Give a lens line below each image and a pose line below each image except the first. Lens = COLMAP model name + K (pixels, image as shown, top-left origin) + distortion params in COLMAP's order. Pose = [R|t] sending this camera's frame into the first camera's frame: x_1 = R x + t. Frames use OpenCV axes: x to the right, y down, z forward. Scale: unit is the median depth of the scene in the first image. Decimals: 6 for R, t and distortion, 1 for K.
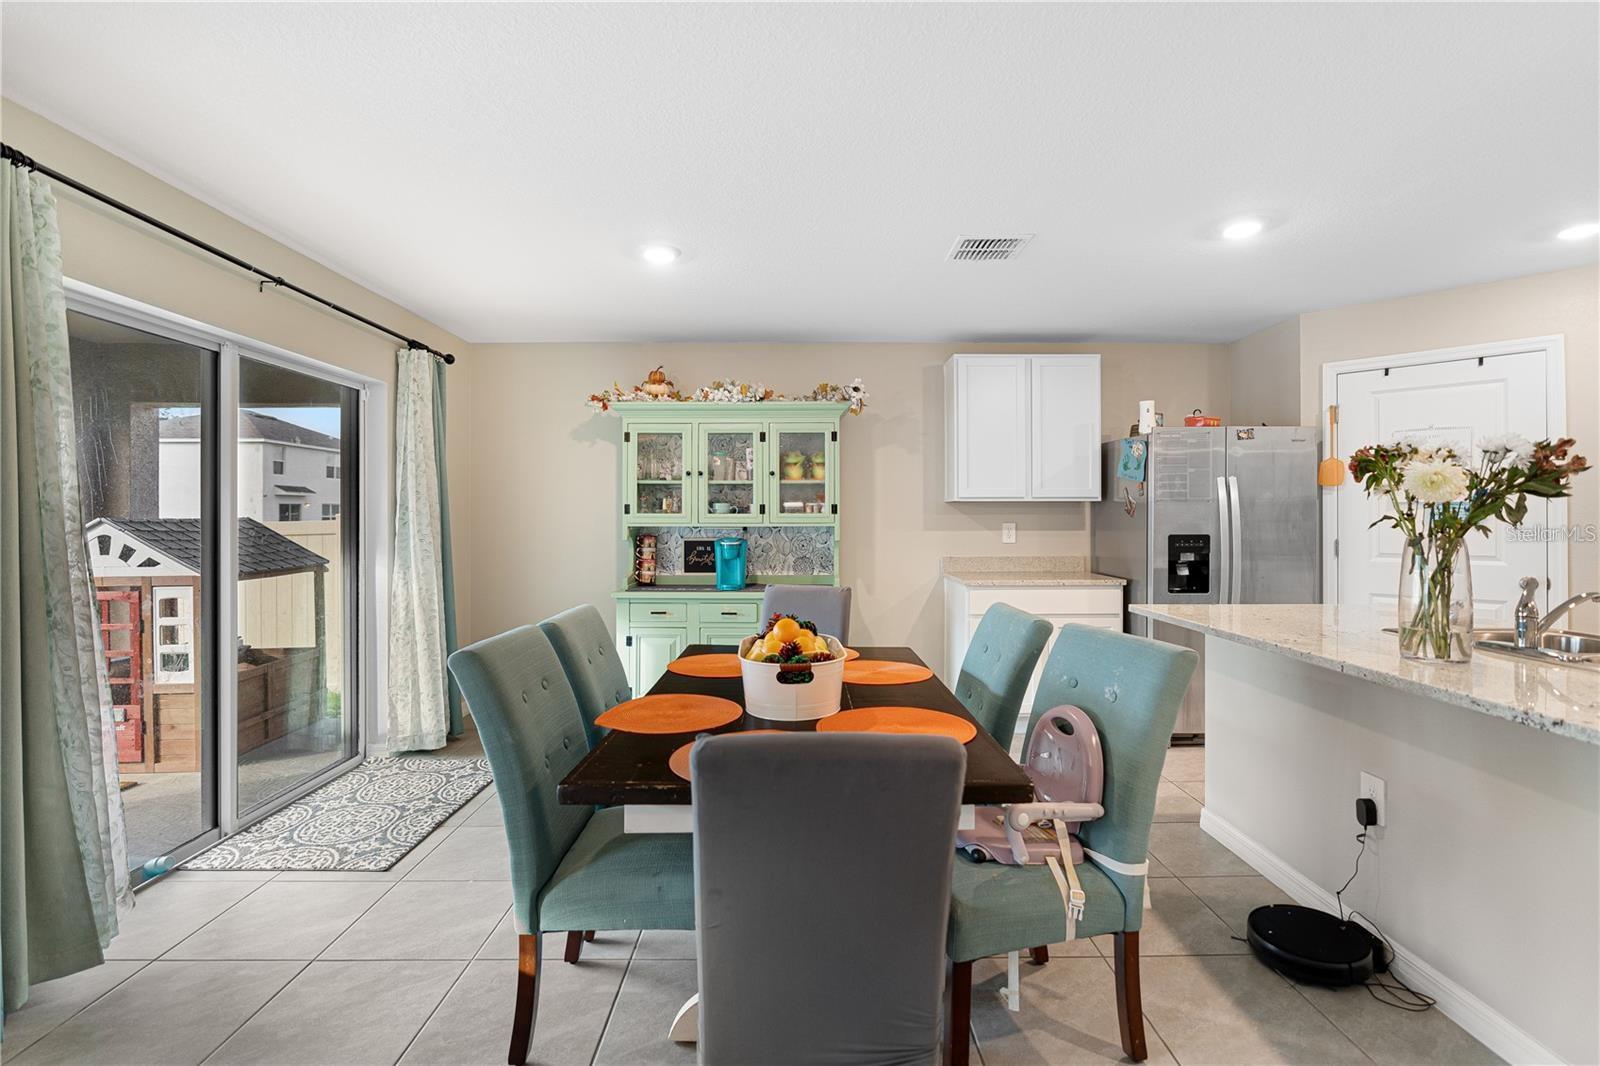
lens RADIAL K [[734.7, 0, 800.0], [0, 734.7, 533.0], [0, 0, 1]] dist [-0.002296, 0.000004]
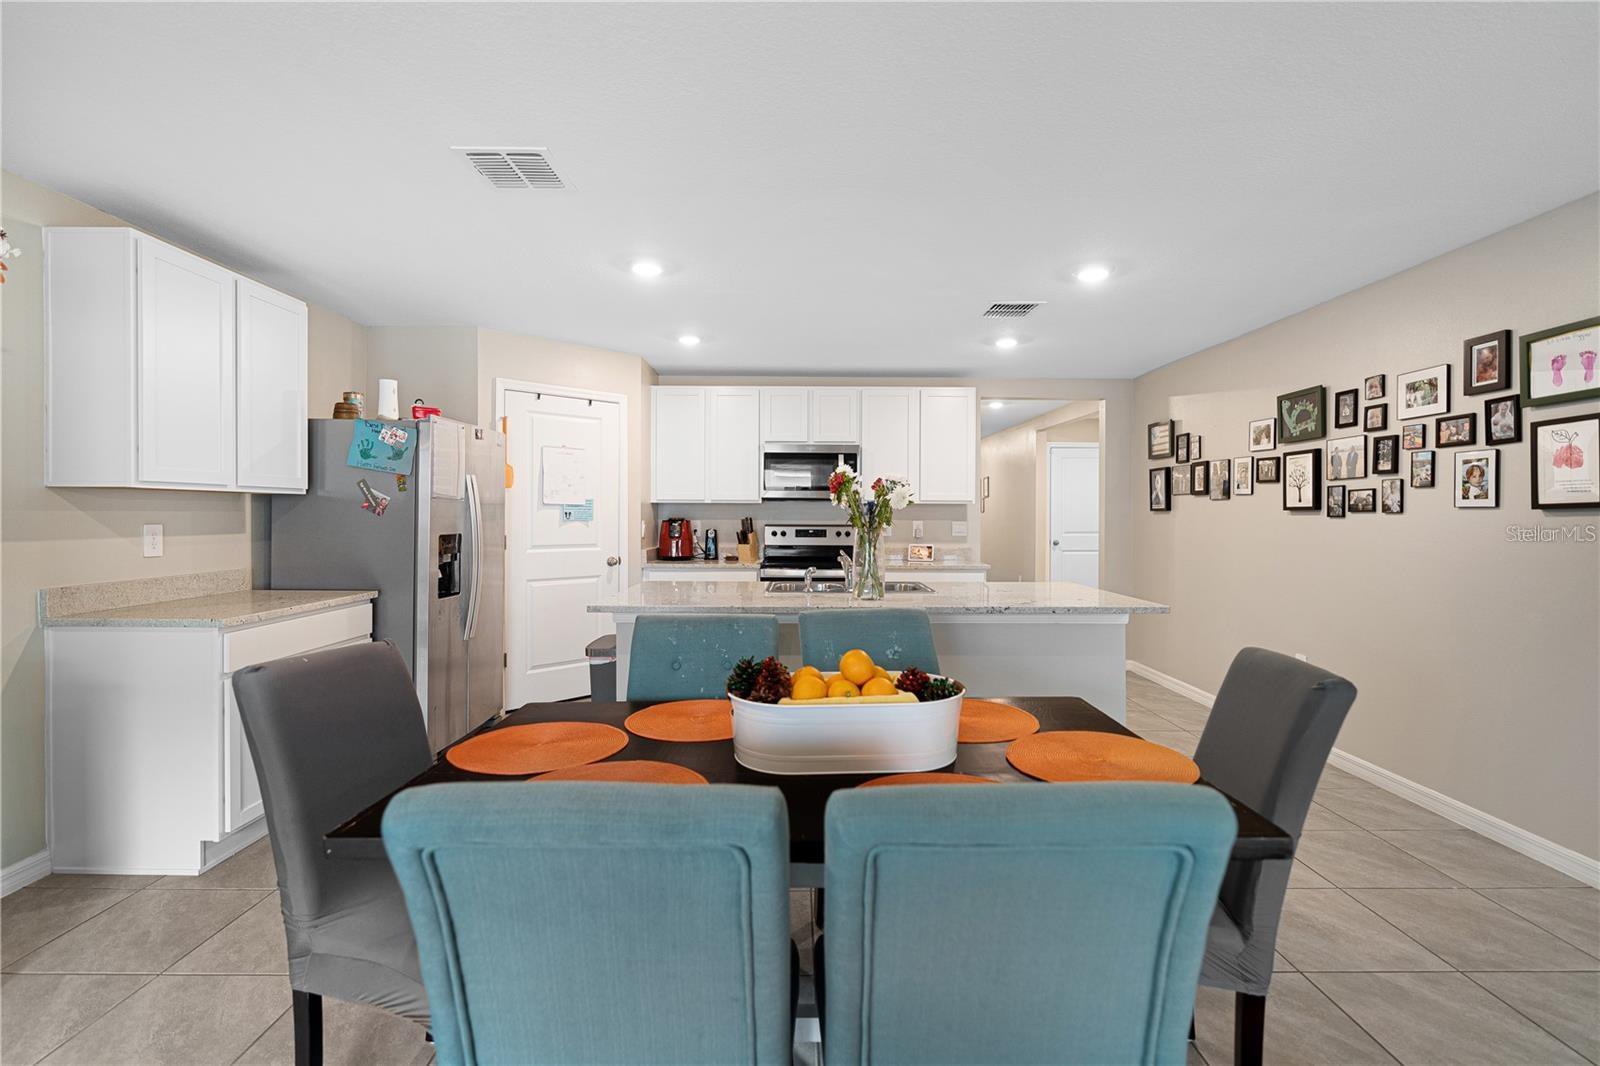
lens RADIAL K [[746.3, 0, 802.3], [0, 746.3, 493.9], [0, 0, 1]] dist [-0.007842, 0.001159]
pose [[0.001638, 0.028377, 0.999596, -0.367872], [0.020586, 0.999385, -0.028404, -0.010796], [-0.999787, 0.020624, 0.001052, 0.481239]]
